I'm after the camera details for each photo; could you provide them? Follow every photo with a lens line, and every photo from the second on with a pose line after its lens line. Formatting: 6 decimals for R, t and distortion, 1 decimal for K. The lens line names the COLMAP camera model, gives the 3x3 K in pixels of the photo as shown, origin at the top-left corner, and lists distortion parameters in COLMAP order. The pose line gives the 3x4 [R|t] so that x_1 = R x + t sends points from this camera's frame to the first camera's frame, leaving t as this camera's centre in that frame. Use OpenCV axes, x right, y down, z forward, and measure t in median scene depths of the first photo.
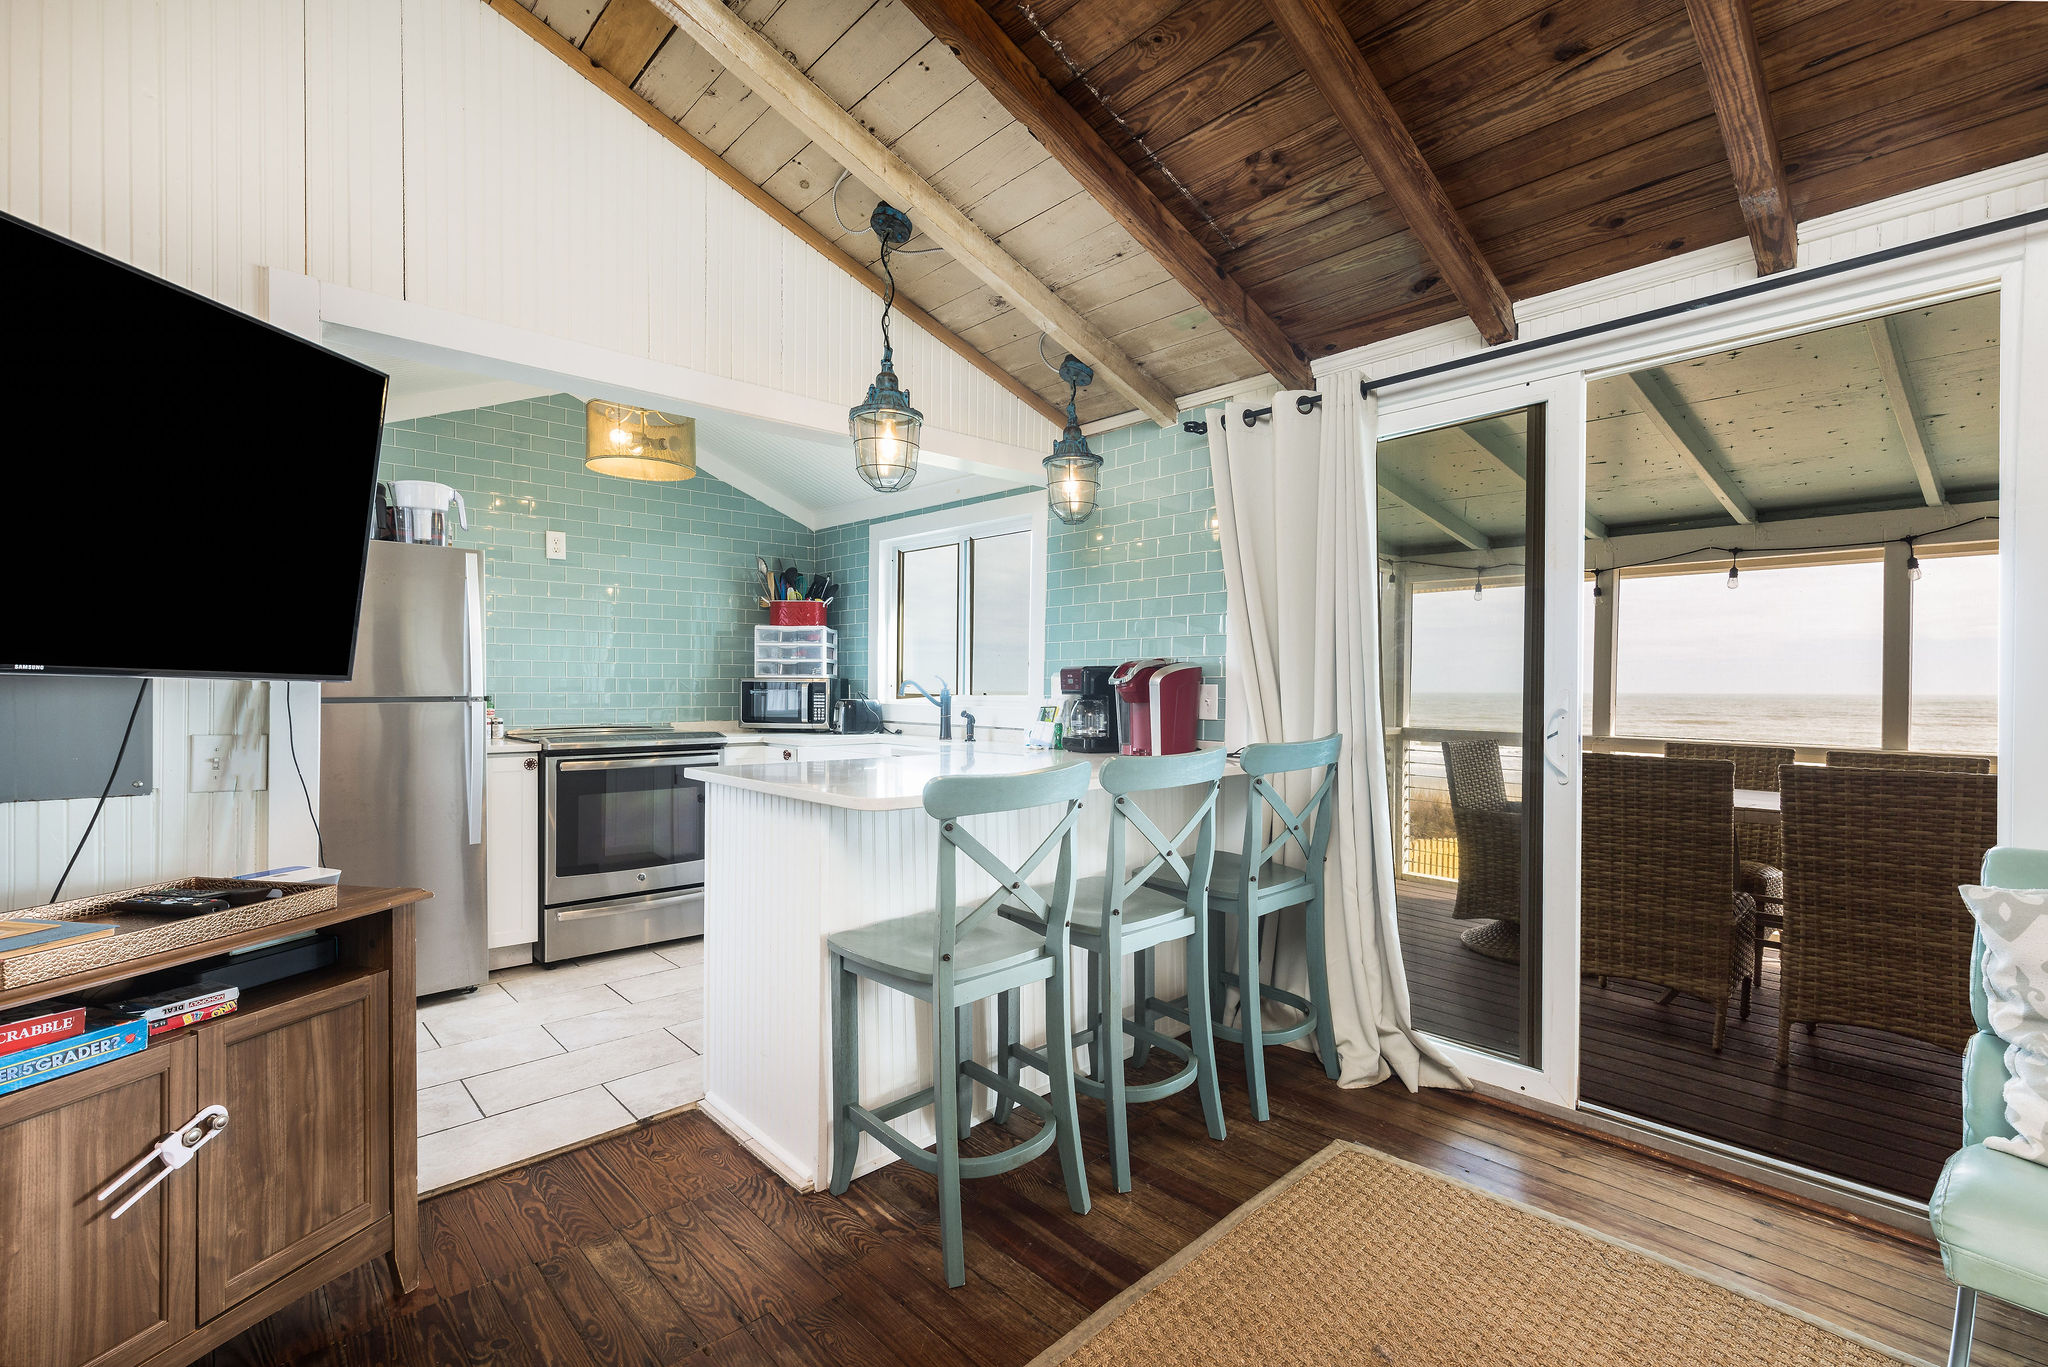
lens RADIAL K [[917.9, 0, 1016.9], [0, 917.9, 701.5], [0, 0, 1]] dist [-0.000812, 0.000059]
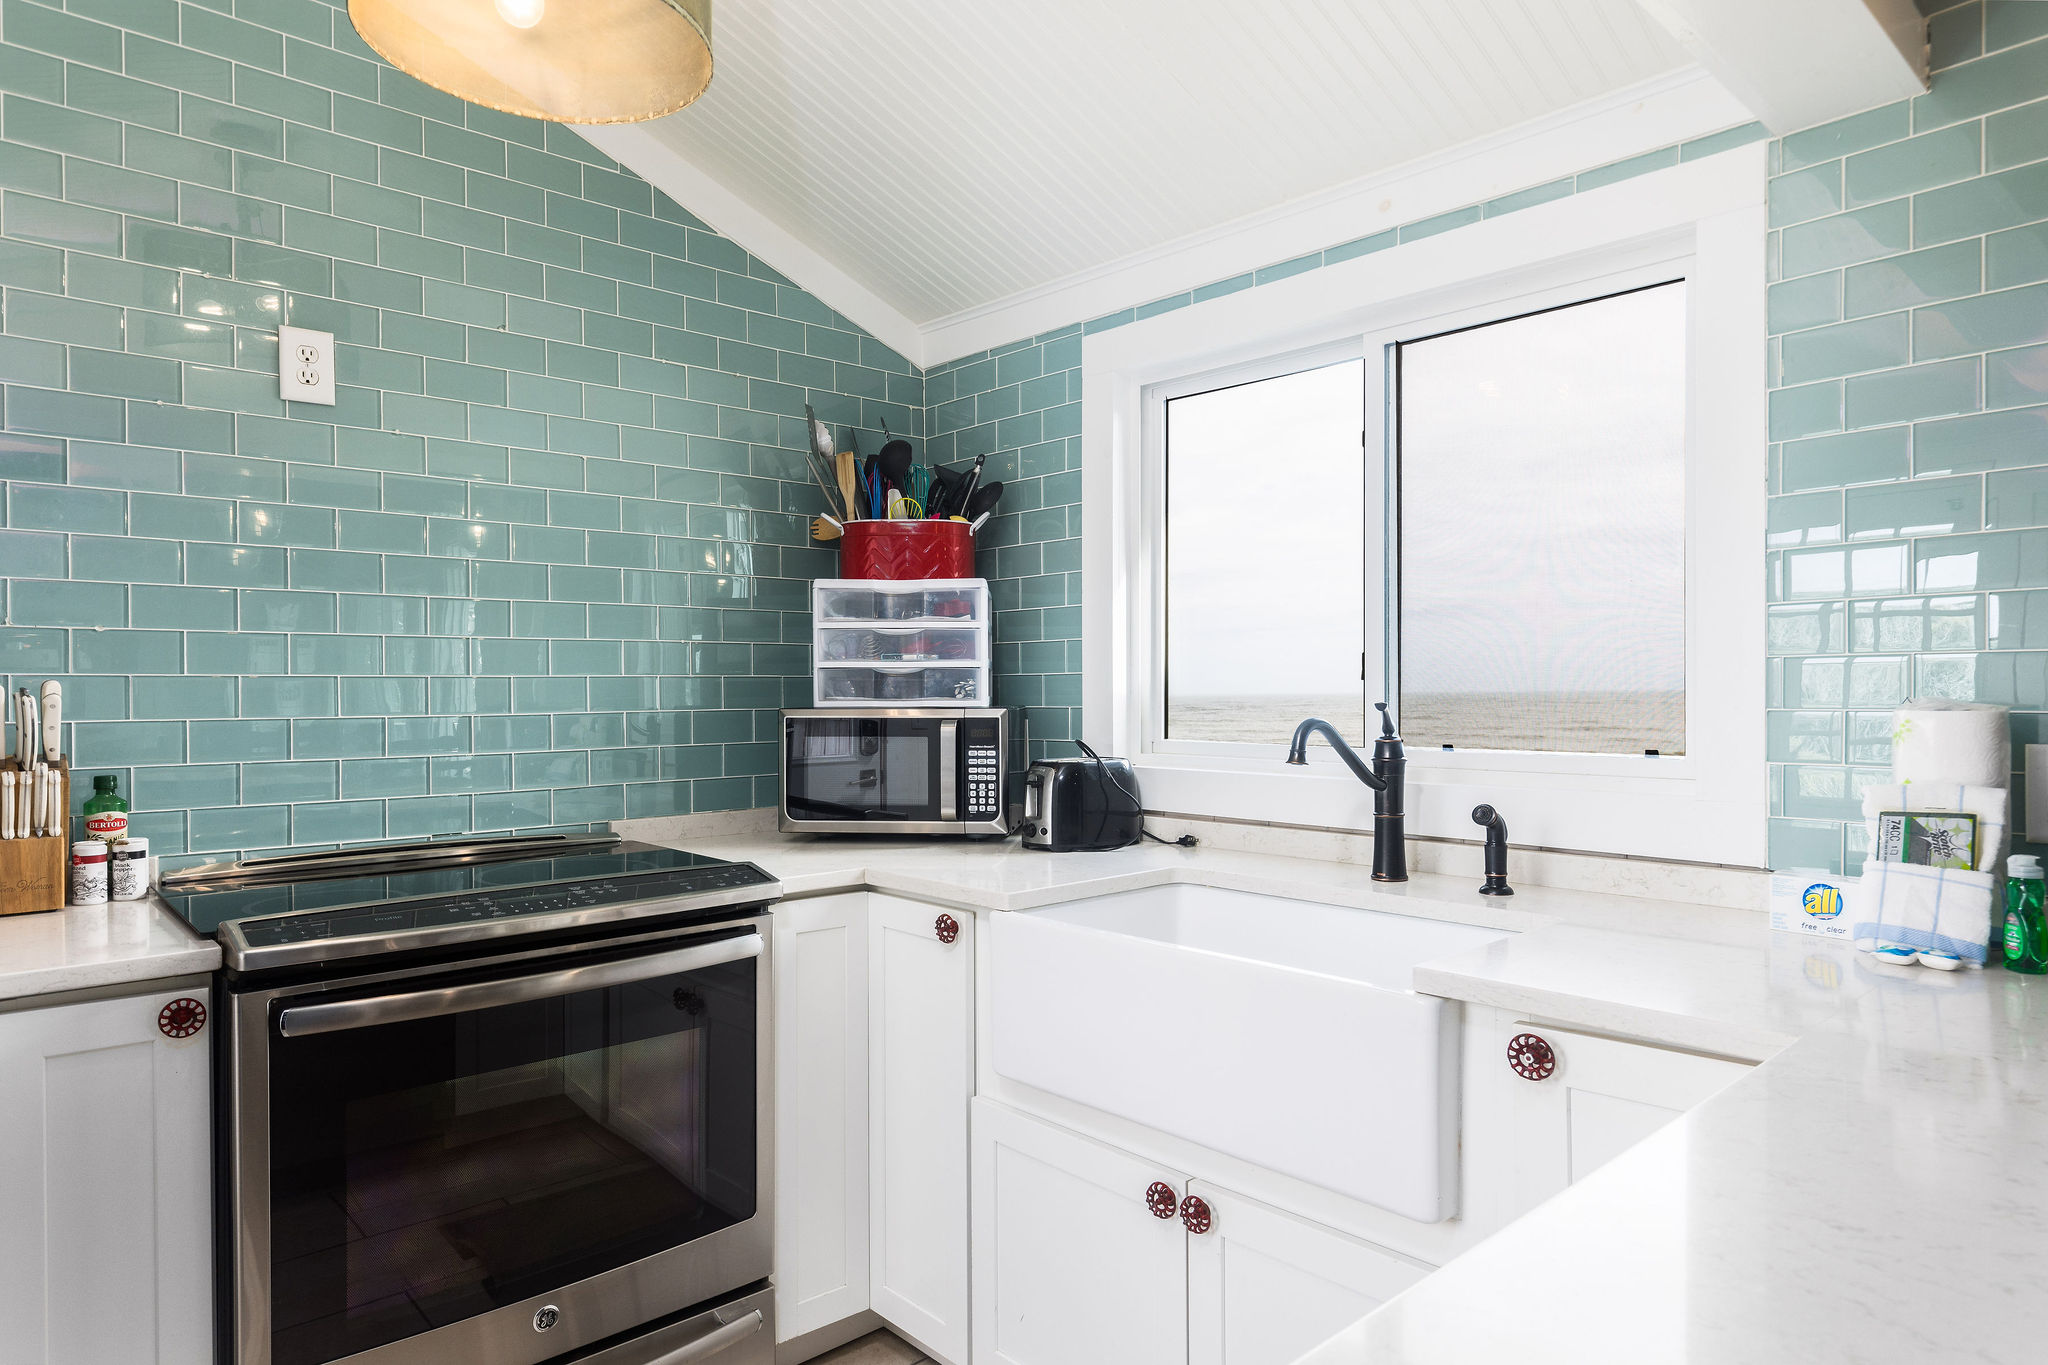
lens RADIAL K [[1206.3, 0, 1024.0], [0, 1206.3, 682.5], [0, 0, 1]] dist [0.000840, -0.000875]
pose [[0.999878, -0.013559, 0.007771, -0.199459], [0.013728, 0.999662, -0.022078, -0.024274], [-0.007469, 0.022182, 0.999726, 0.470655]]
